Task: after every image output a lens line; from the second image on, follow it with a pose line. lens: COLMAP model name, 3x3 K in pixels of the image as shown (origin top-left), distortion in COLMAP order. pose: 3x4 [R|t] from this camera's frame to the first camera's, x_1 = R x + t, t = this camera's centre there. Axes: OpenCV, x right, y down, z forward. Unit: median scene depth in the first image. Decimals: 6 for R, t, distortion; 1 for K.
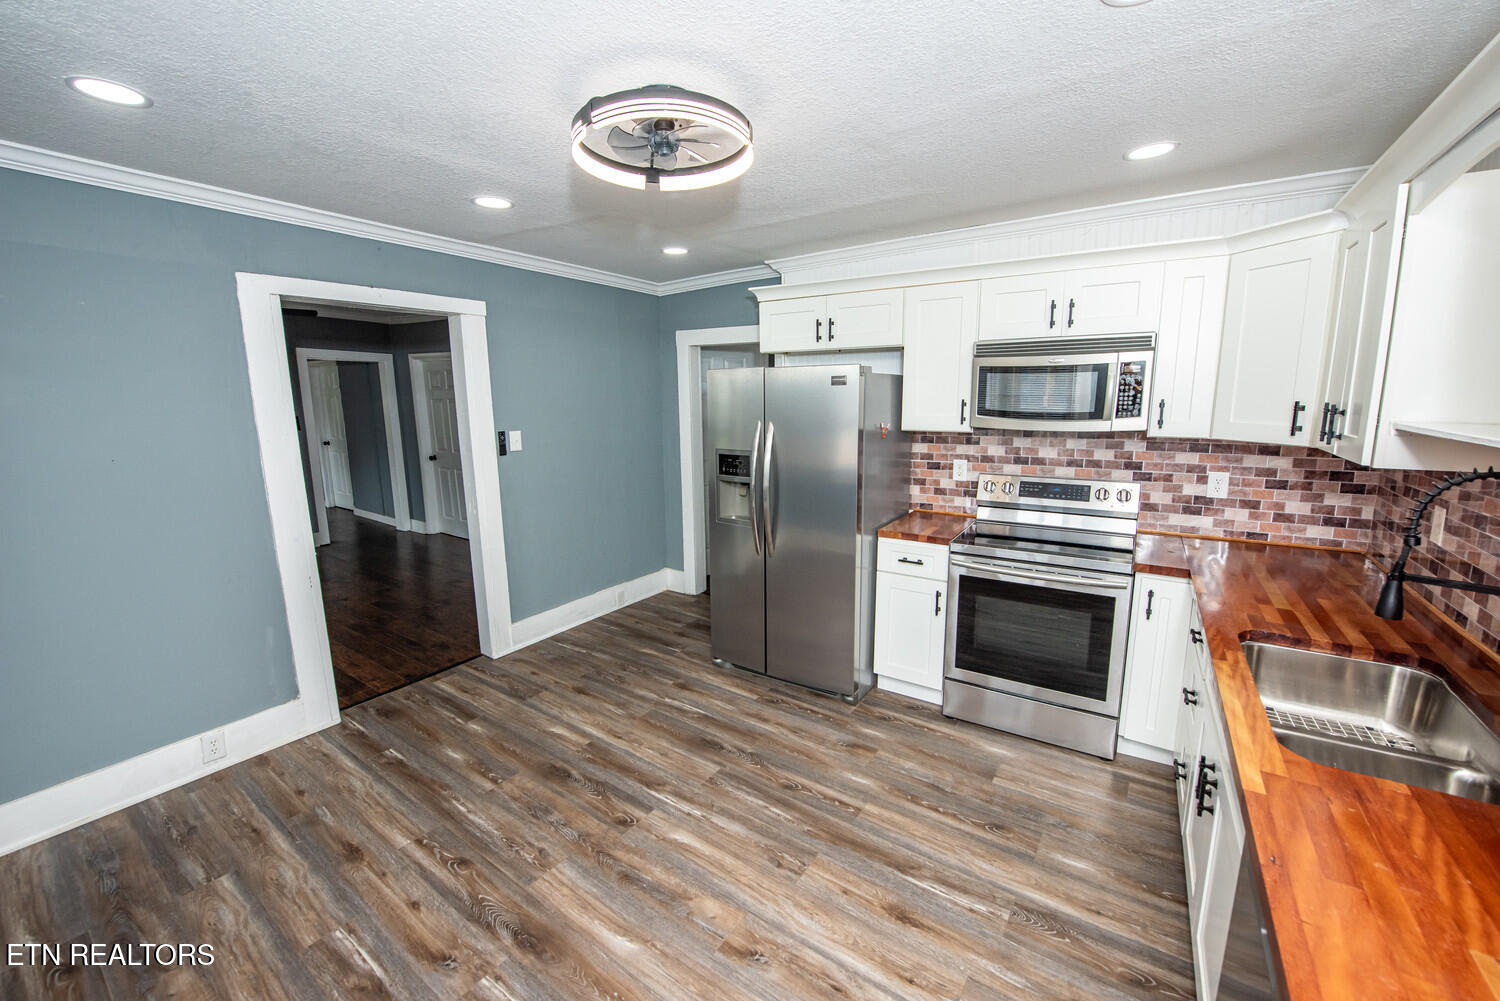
lens RADIAL K [[596.3, 0, 747.2], [0, 596.3, 496.8], [0, 0, 1]] dist [-0.015157, -0.000657]
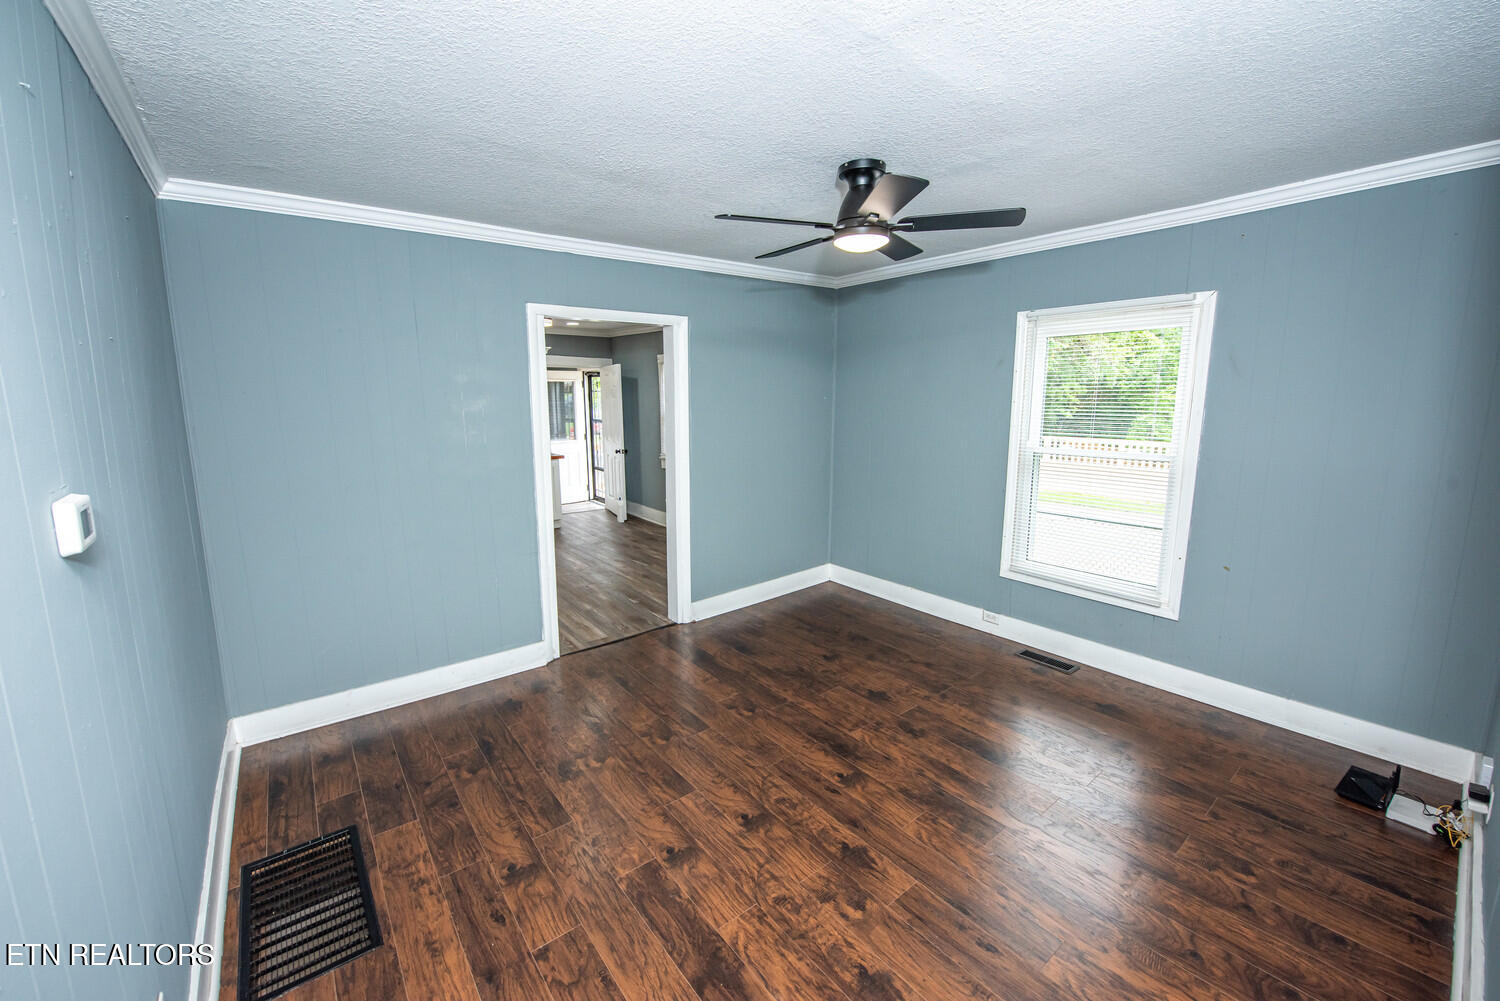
lens RADIAL K [[596.3, 0, 747.2], [0, 596.3, 496.8], [0, 0, 1]] dist [-0.015157, -0.000657]
pose [[-0.952114, -0.037773, 0.303401, -1.515347], [0.064920, 0.944733, 0.321347, -0.416899], [-0.298771, 0.325656, -0.897042, 2.502951]]
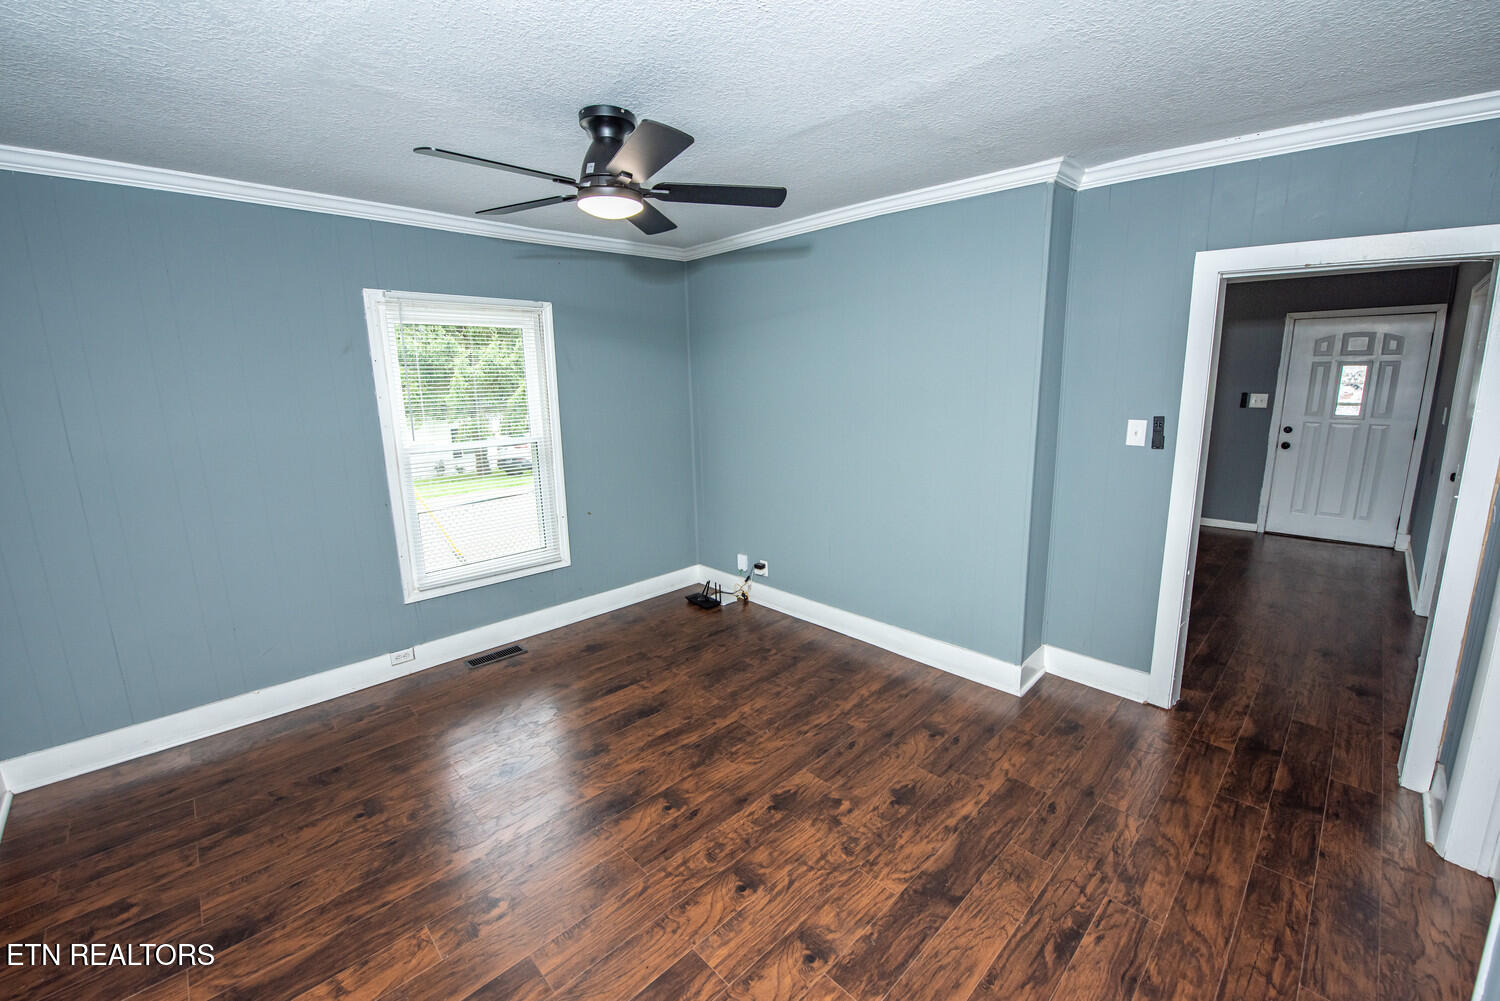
lens RADIAL K [[607.5, 0, 746.6], [0, 607.5, 497.3], [0, 0, 1]] dist [-0.016955, -0.000419]
pose [[-0.206416, 0.201190, -0.957557, -0.628724], [-0.148931, 0.960769, 0.233969, -0.330919], [0.967063, 0.190905, -0.168355, 1.900307]]
